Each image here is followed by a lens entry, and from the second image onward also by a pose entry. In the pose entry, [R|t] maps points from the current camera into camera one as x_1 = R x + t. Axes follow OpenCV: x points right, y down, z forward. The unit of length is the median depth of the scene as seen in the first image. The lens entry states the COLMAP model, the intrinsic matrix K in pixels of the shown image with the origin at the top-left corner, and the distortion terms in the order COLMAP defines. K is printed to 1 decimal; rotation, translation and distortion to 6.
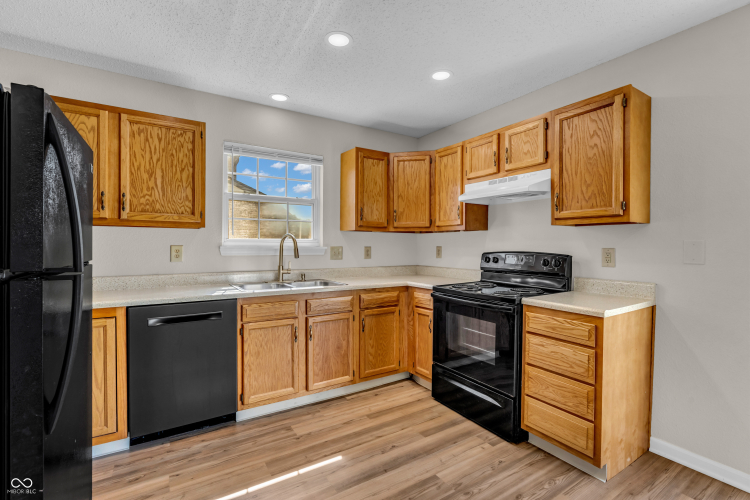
lens RADIAL K [[344.6, 0, 374.9], [0, 344.6, 247.8], [0, 0, 1]] dist [-0.003215, 0.000609]
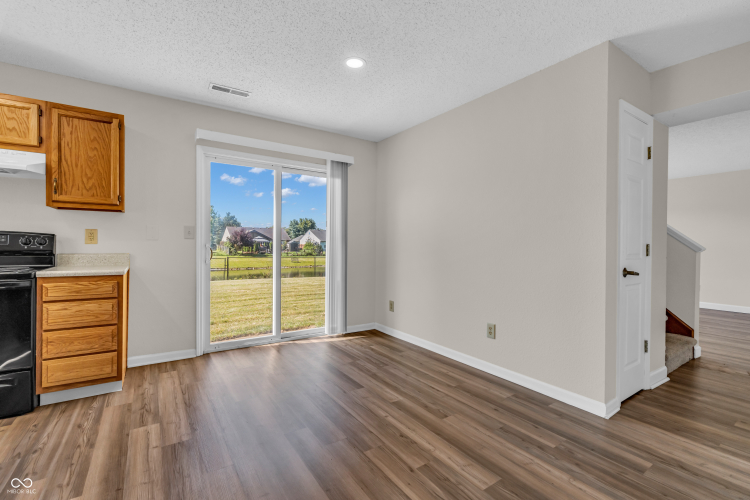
lens RADIAL K [[338.1, 0, 376.9], [0, 338.1, 247.9], [0, 0, 1]] dist [-0.000793, 0.000255]
pose [[-0.030824, -0.014198, 0.999424, -0.588155], [-0.001798, 0.999898, 0.014149, 0.049548], [-0.999523, -0.001361, -0.030847, -0.016613]]
